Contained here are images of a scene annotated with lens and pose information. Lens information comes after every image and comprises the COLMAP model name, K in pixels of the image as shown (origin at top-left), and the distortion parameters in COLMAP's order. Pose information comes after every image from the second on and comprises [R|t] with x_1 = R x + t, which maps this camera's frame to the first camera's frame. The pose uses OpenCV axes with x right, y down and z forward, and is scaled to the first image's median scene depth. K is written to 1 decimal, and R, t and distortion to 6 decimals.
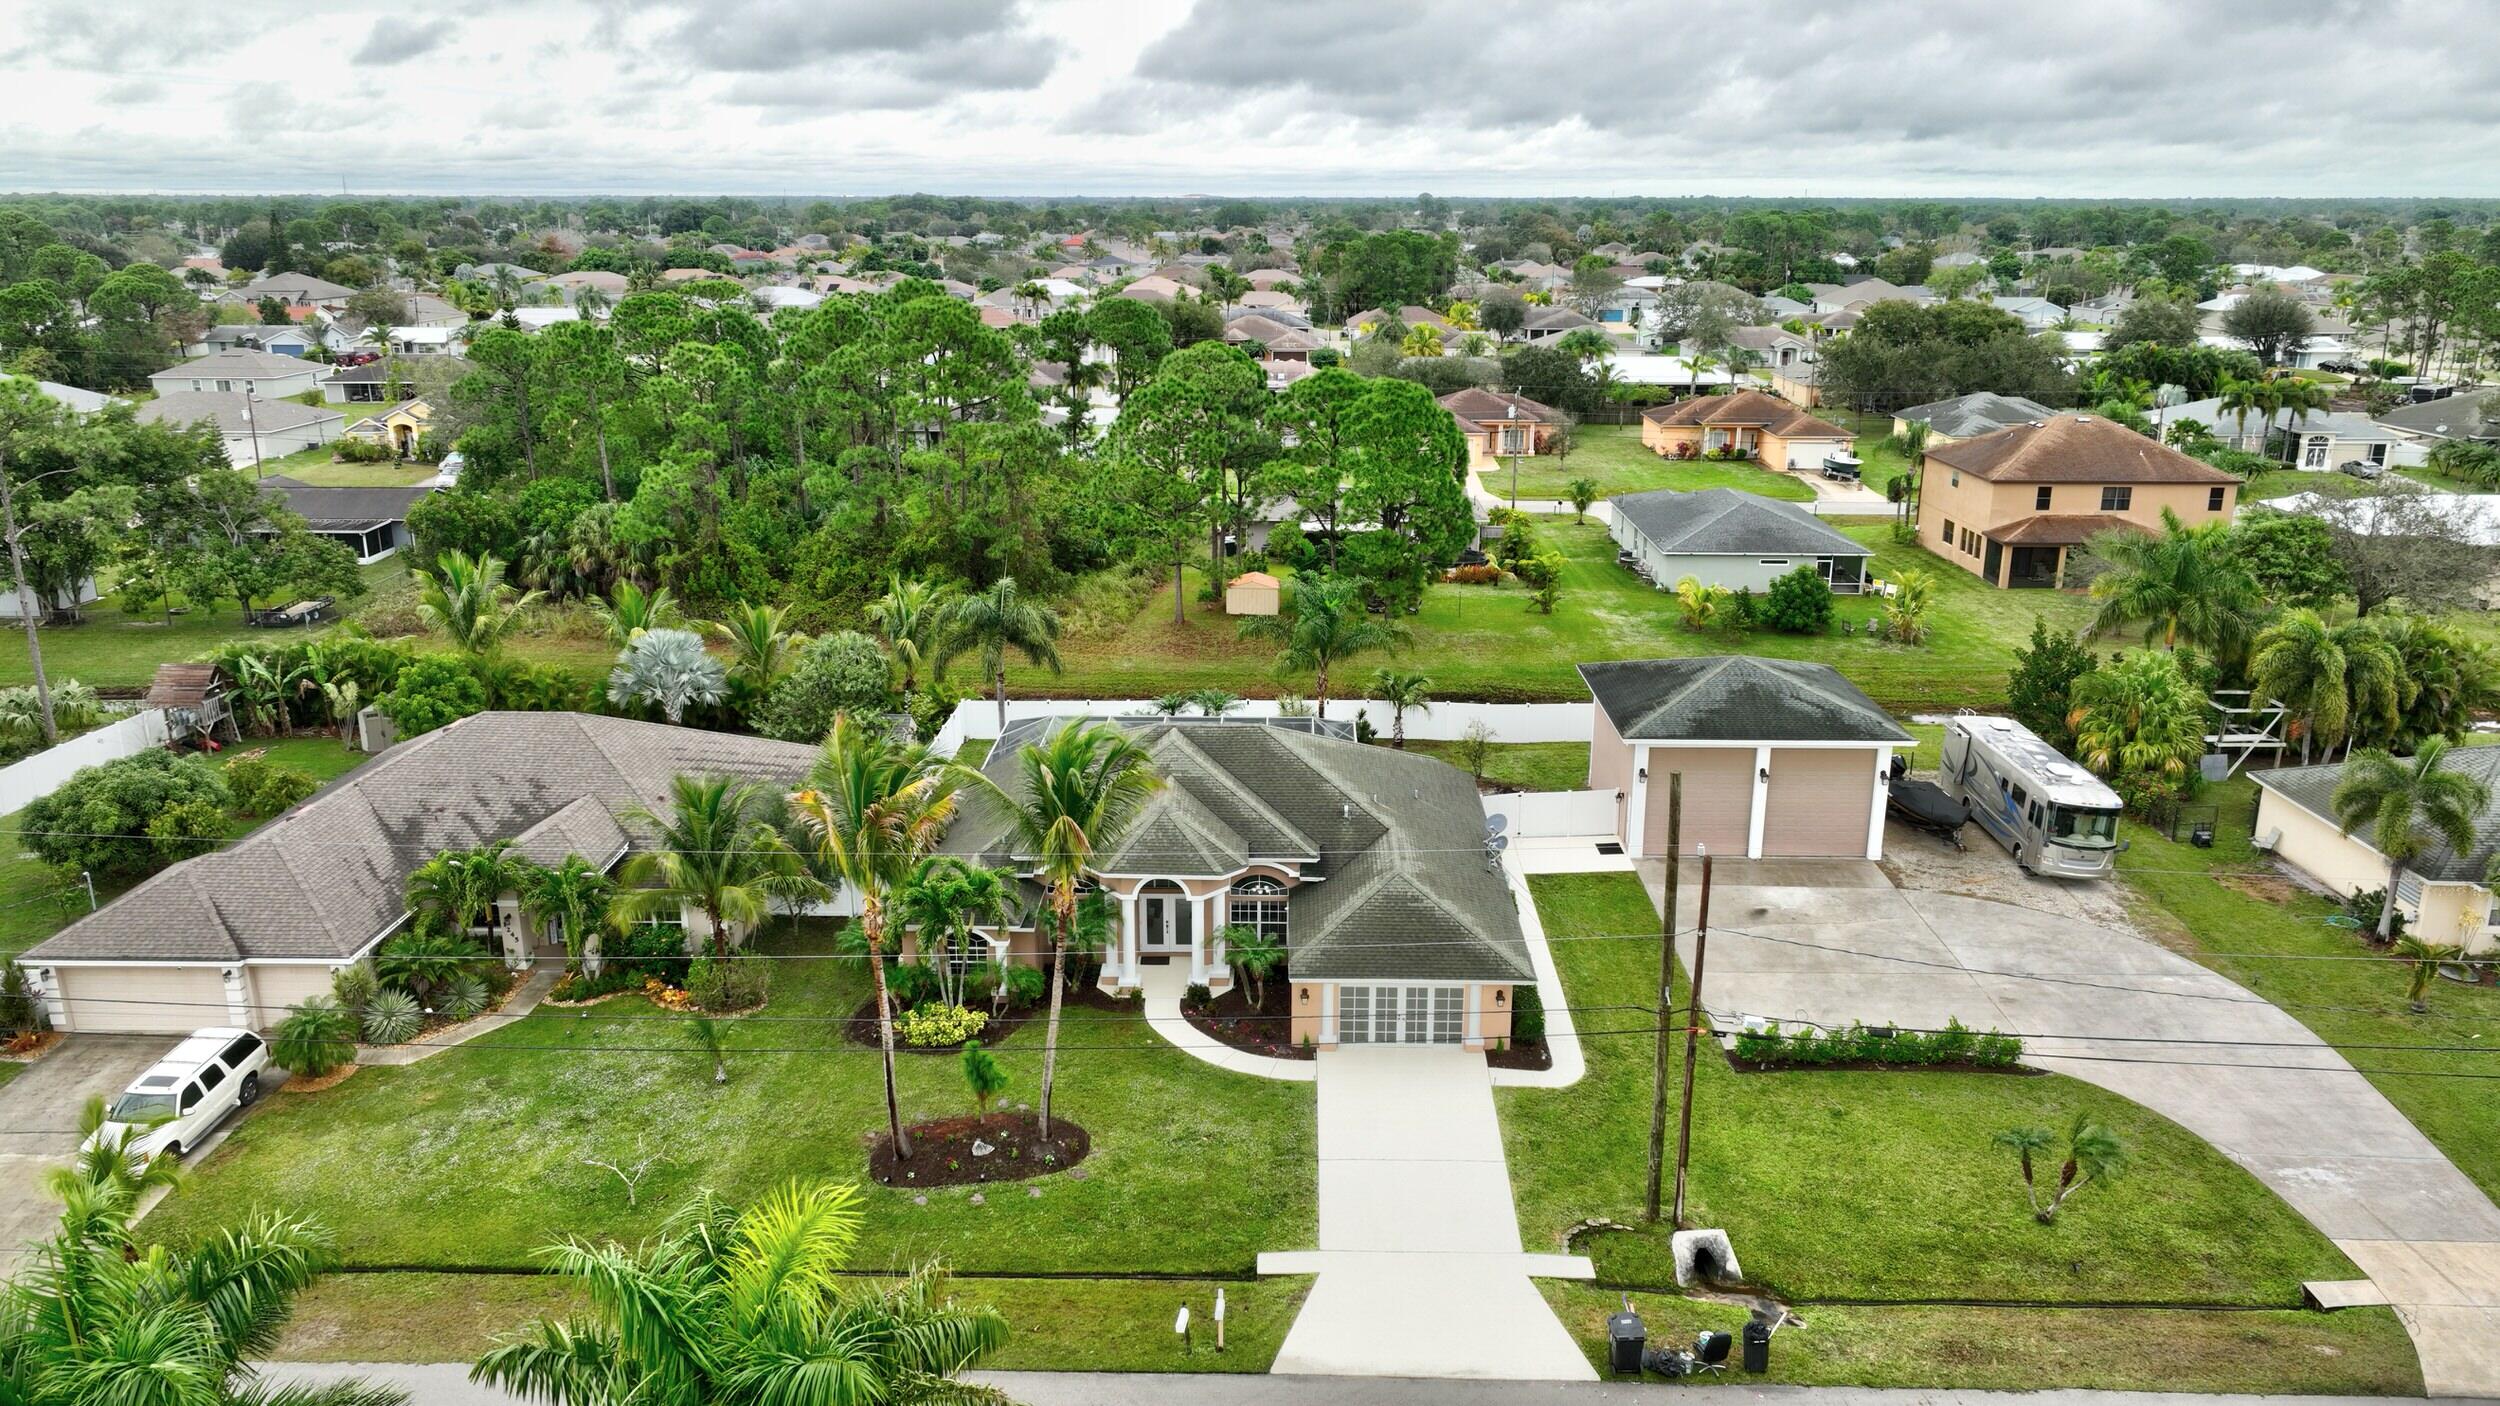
lens RADIAL K [[1766.8, 0, 1250.0], [0, 1766.8, 703.0], [0, 0, 1]] dist [0.004156, 0.006969]
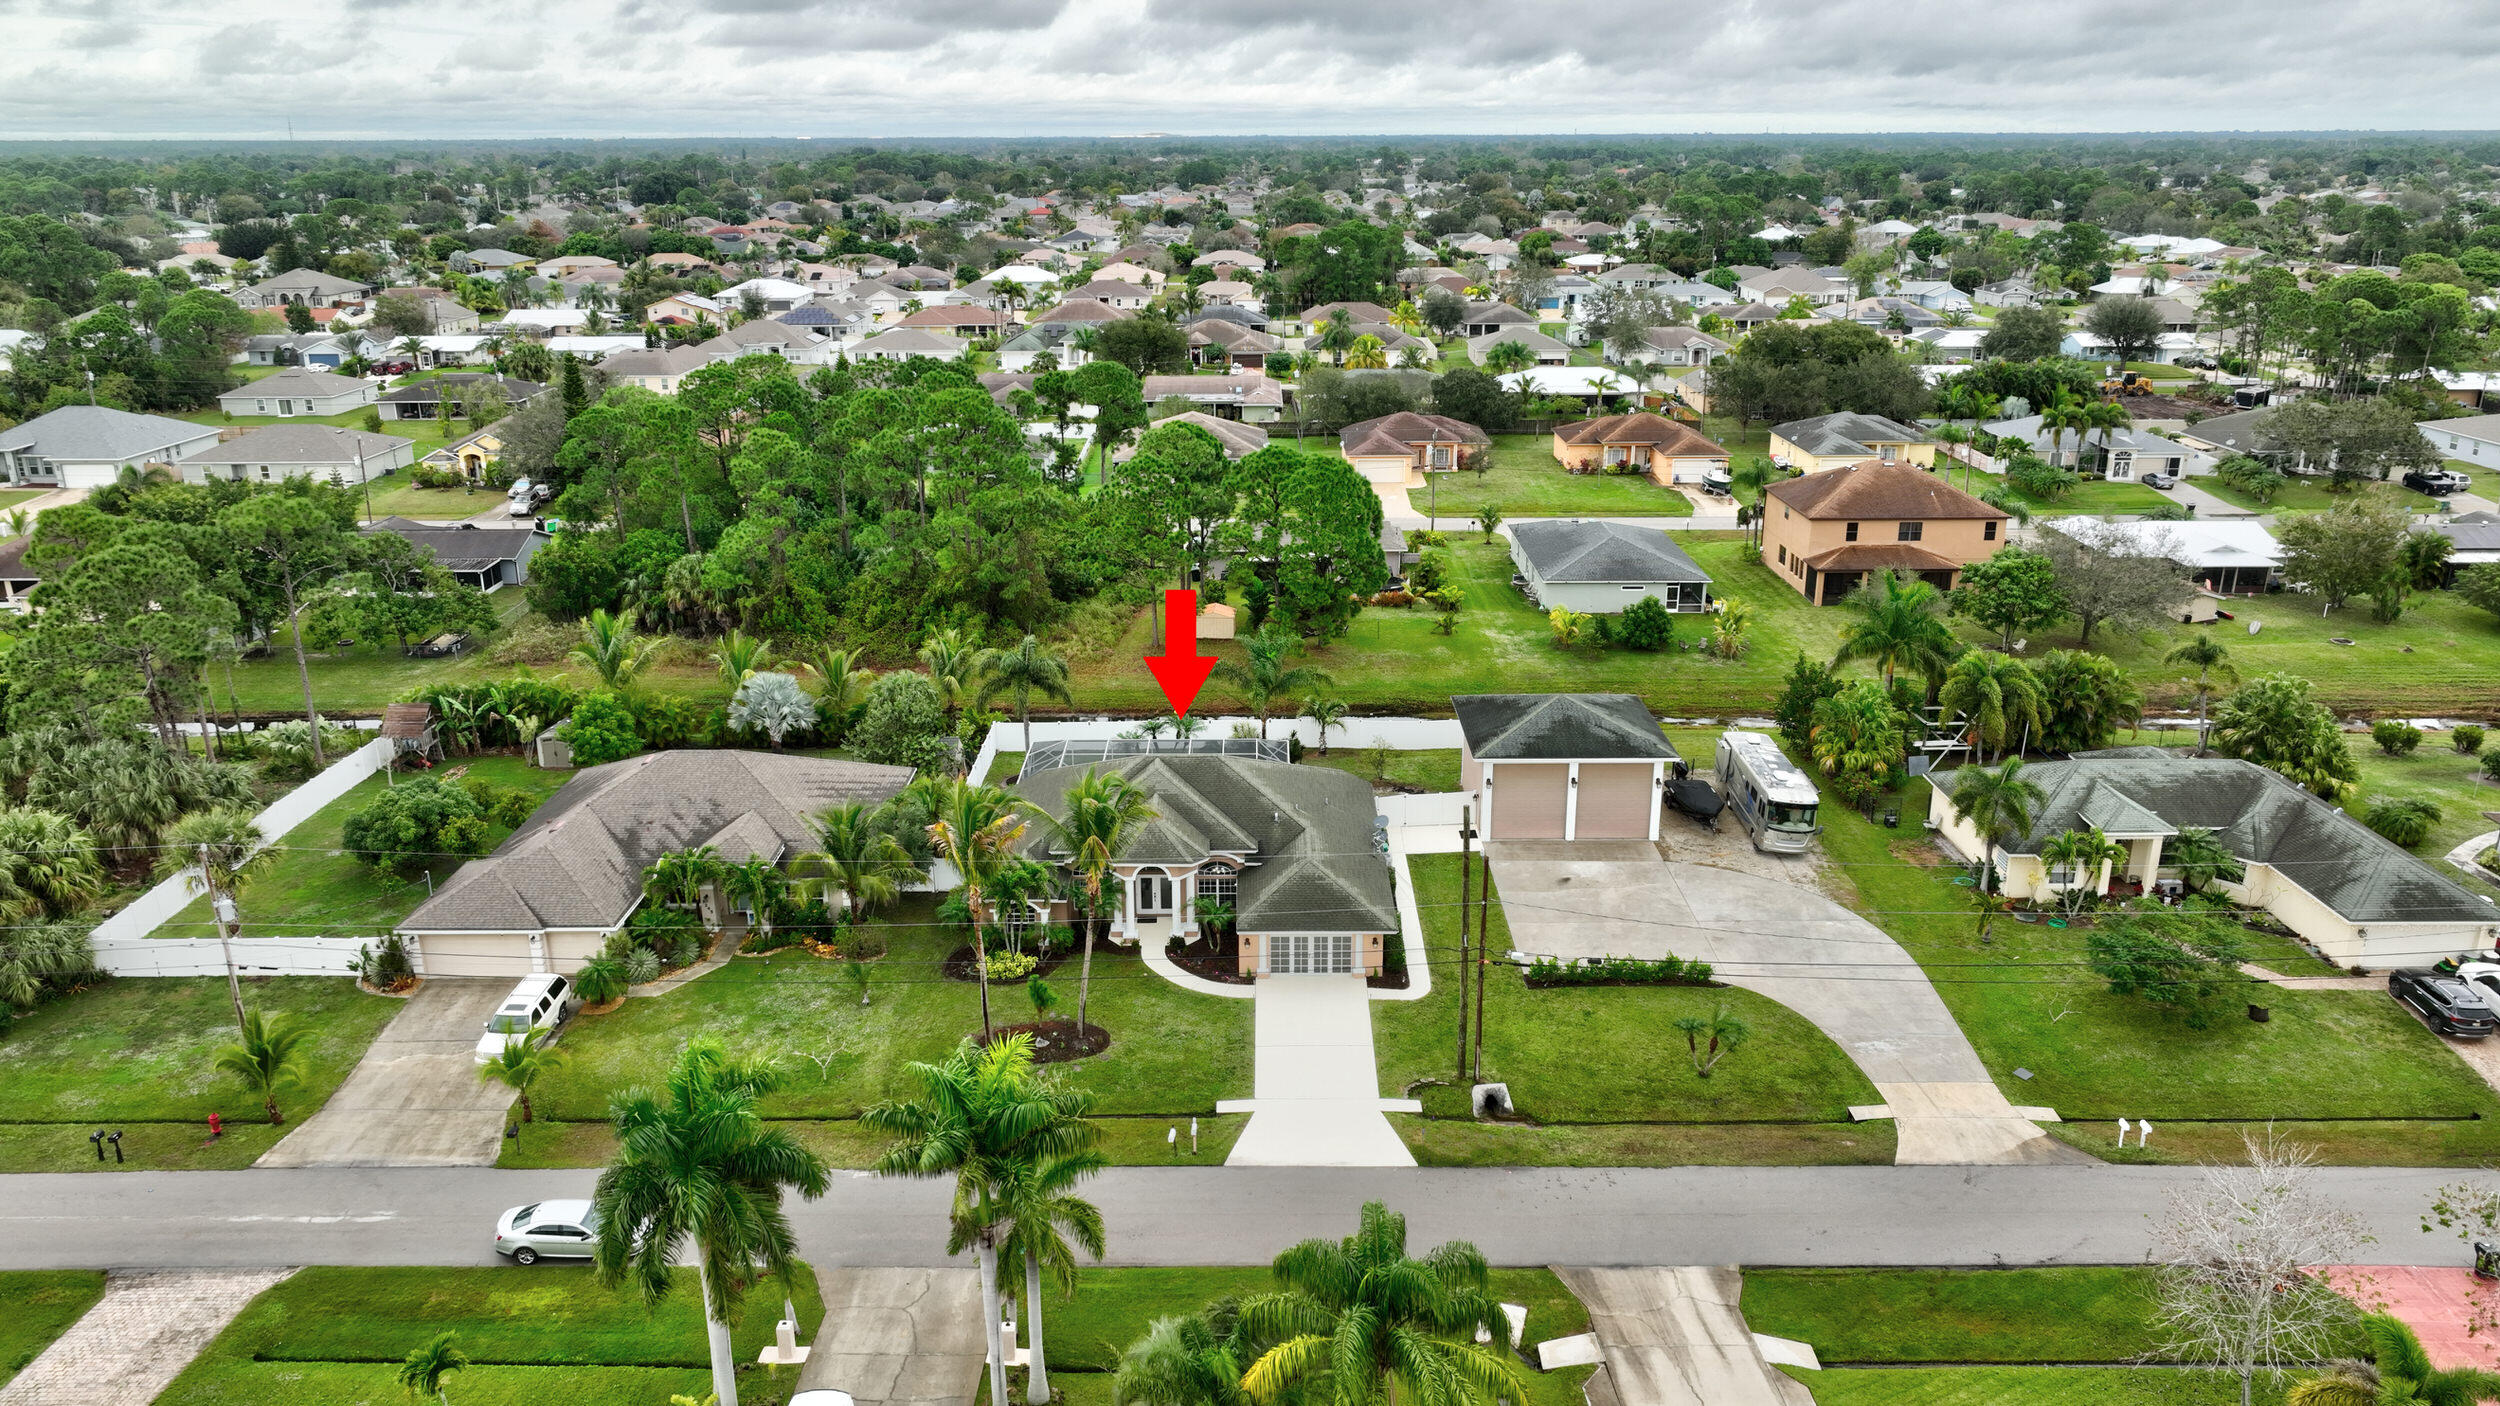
lens RADIAL K [[1764.9, 0, 1250.0], [0, 1764.9, 703.0], [0, 0, 1]] dist [0.008211, 0.001560]
pose [[0.999767, -0.011344, 0.018348, 0.005507], [0.010744, 0.999415, 0.032473, -0.065012], [-0.018706, -0.032268, 0.999304, -0.369876]]
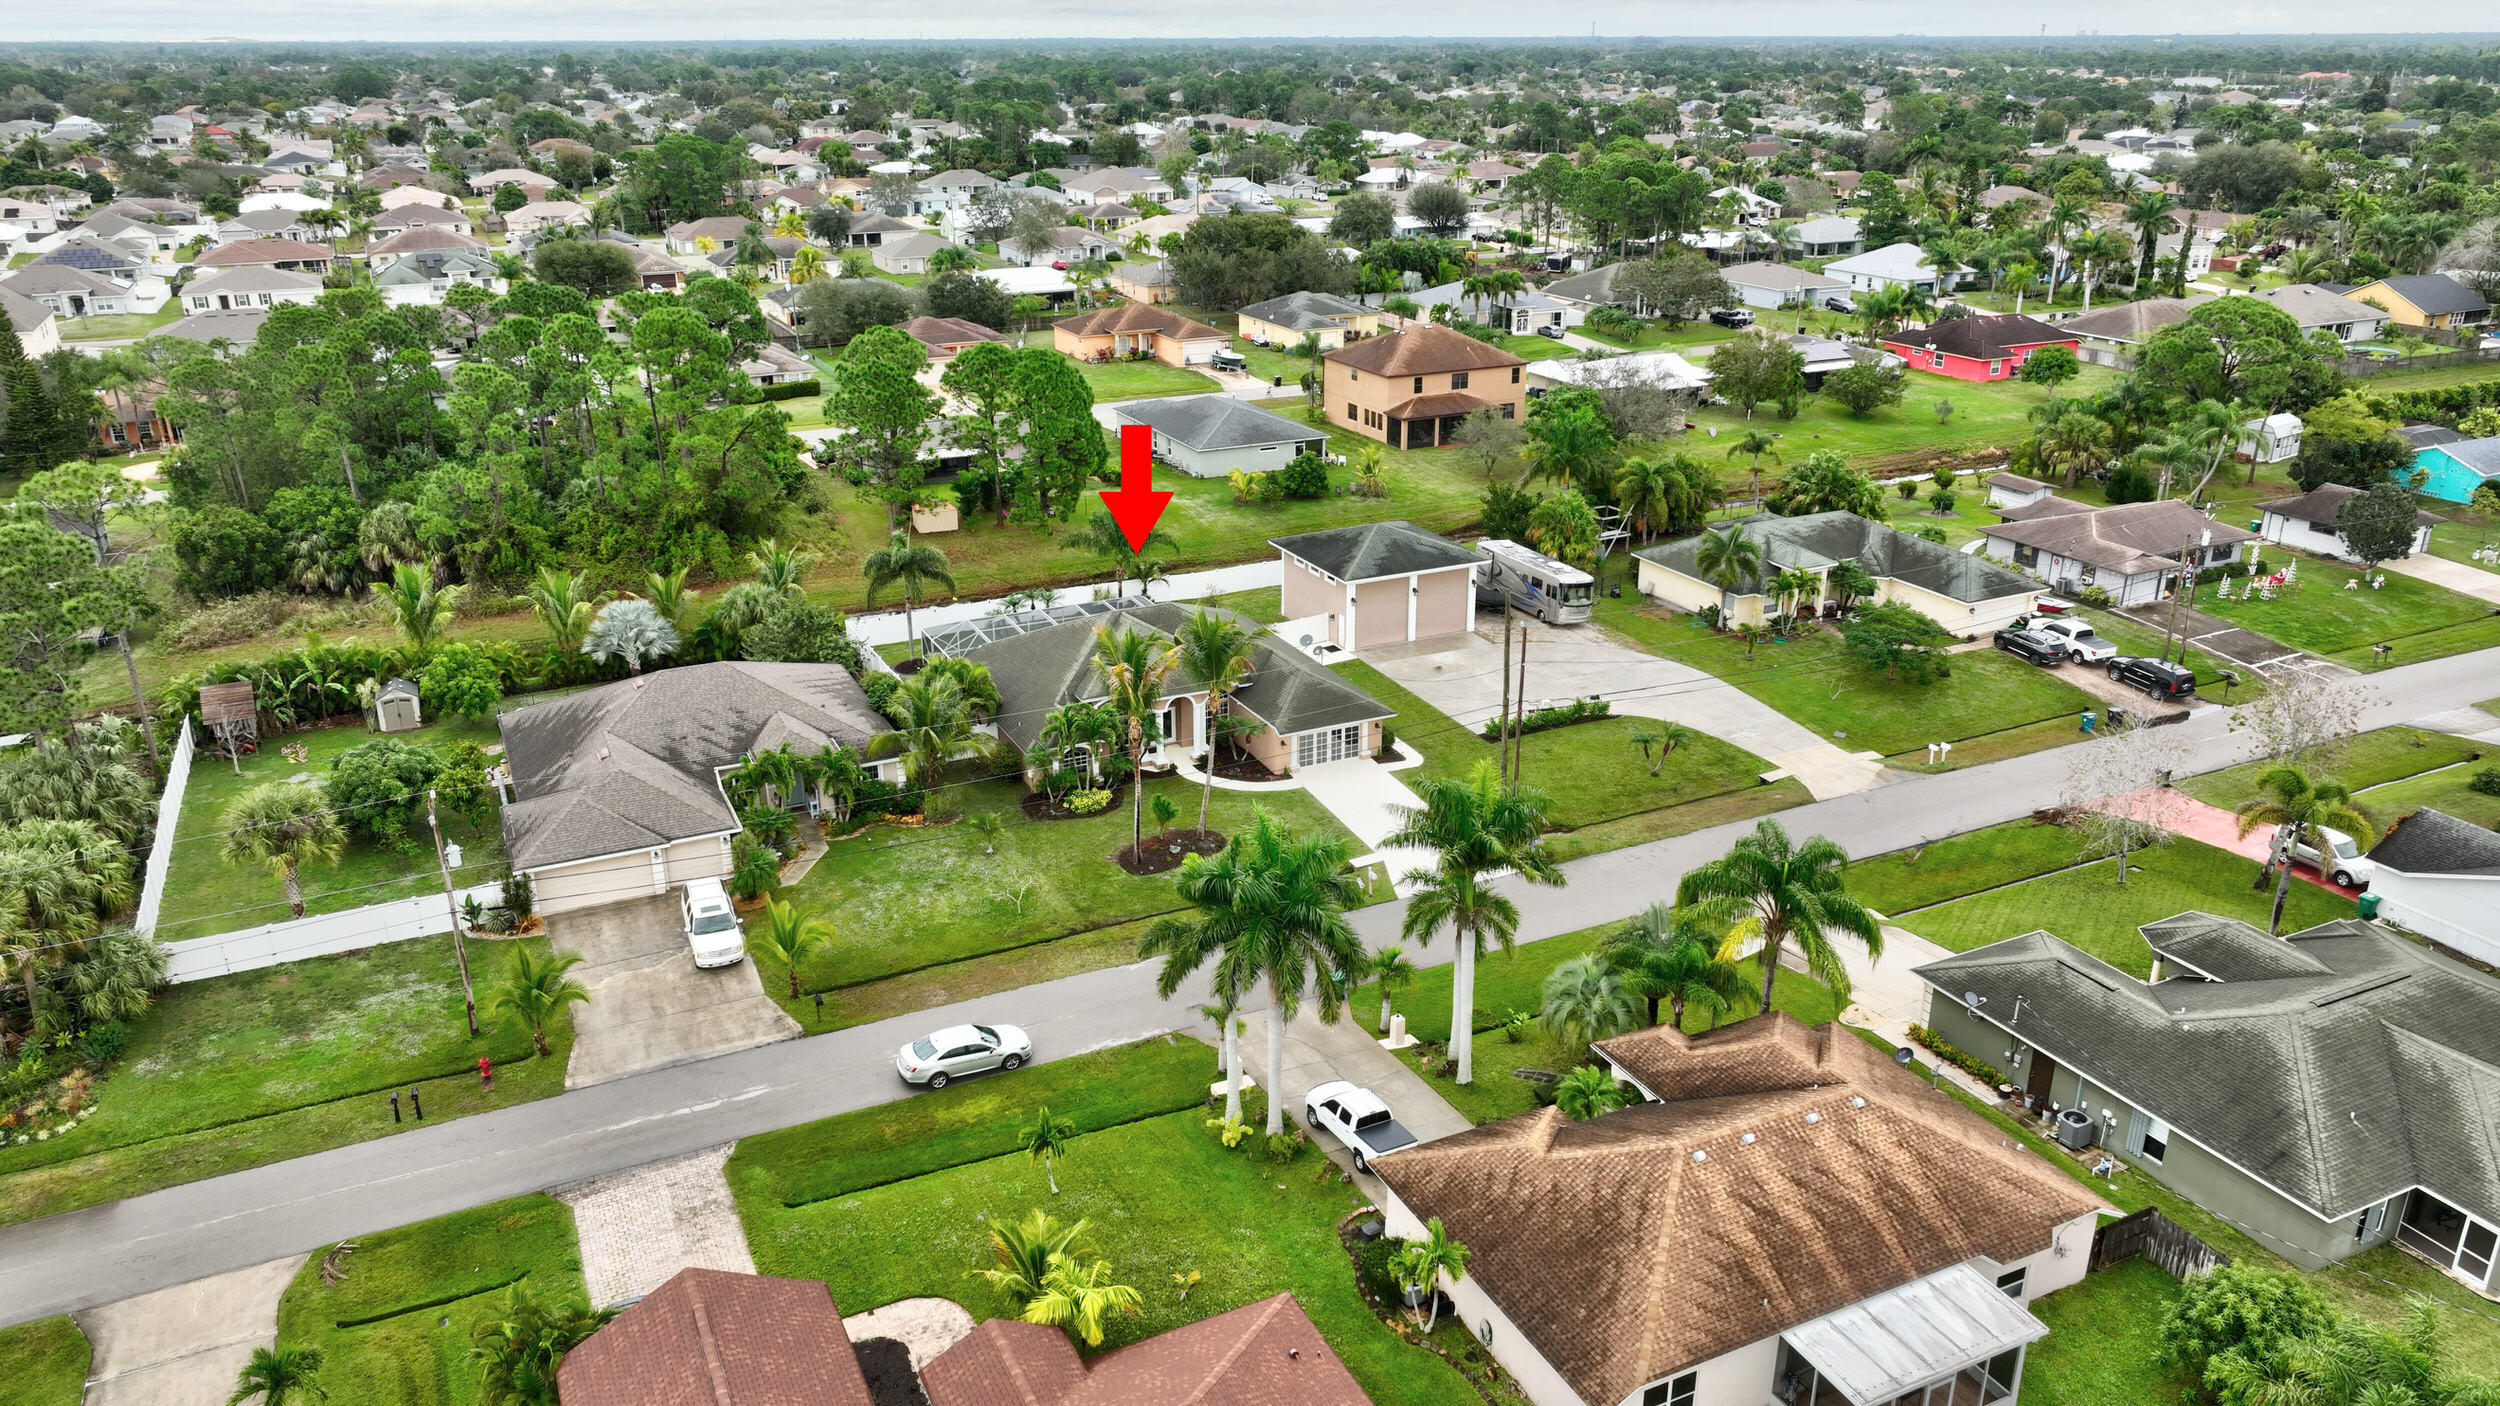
lens RADIAL K [[1764.9, 0, 1250.0], [0, 1764.9, 703.0], [0, 0, 1]] dist [0.008211, 0.001560]
pose [[0.892196, -0.165432, 0.420260, -0.537966], [0.130702, 0.985260, 0.110364, -0.056933], [-0.432324, -0.043538, 0.900667, -0.436379]]
